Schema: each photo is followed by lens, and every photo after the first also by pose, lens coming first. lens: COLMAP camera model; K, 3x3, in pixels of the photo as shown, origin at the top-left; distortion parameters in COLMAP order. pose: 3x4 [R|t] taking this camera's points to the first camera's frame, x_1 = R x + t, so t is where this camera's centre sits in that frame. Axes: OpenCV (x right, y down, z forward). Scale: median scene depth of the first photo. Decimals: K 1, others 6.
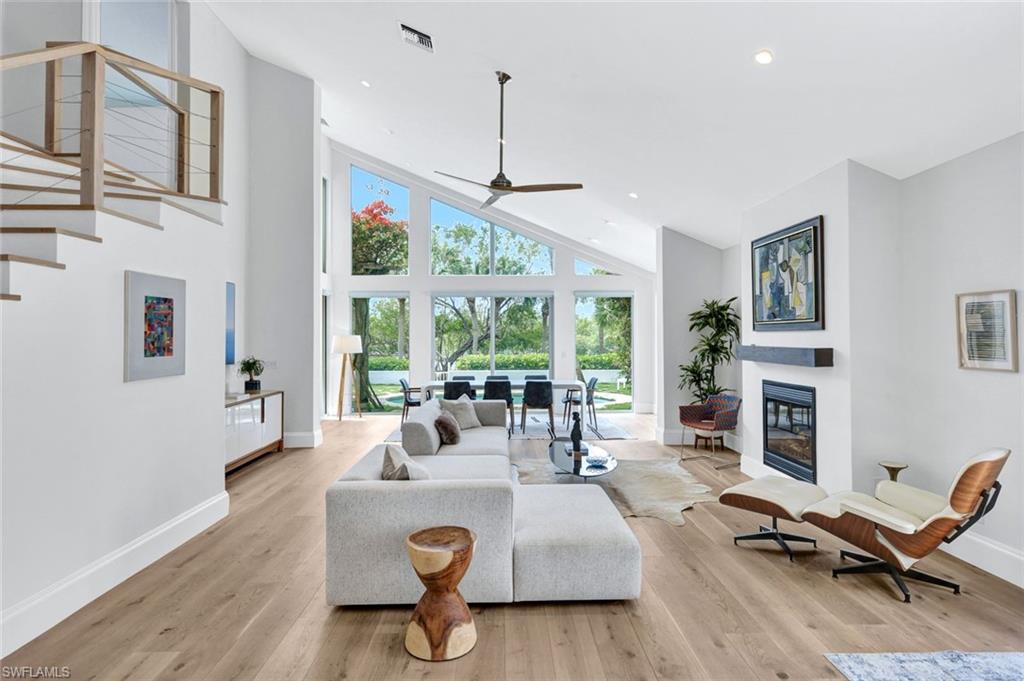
lens RADIAL K [[541.1, 0, 511.3], [0, 541.1, 334.1], [0, 0, 1]] dist [0.004346, 0.000111]
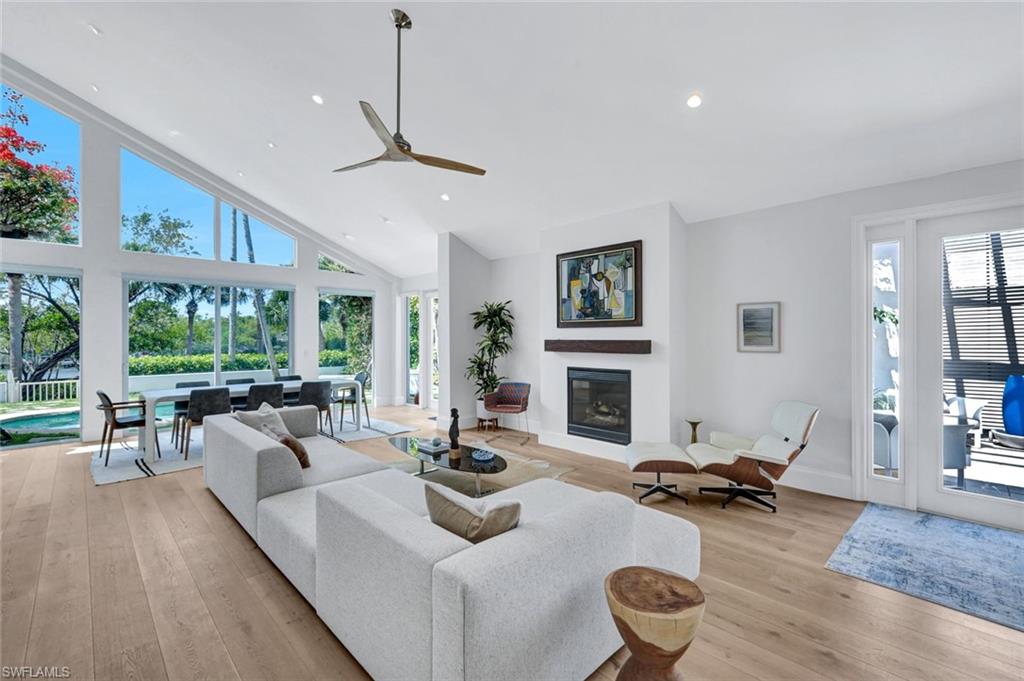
lens RADIAL K [[449.7, 0, 513.2], [0, 449.7, 341.3], [0, 0, 1]] dist [0.004916, 0.000430]
pose [[0.732386, -0.004017, 0.680877, -0.384150], [-0.004195, 0.999937, 0.010411, 0.017334], [-0.680876, -0.010481, 0.732323, 0.381738]]
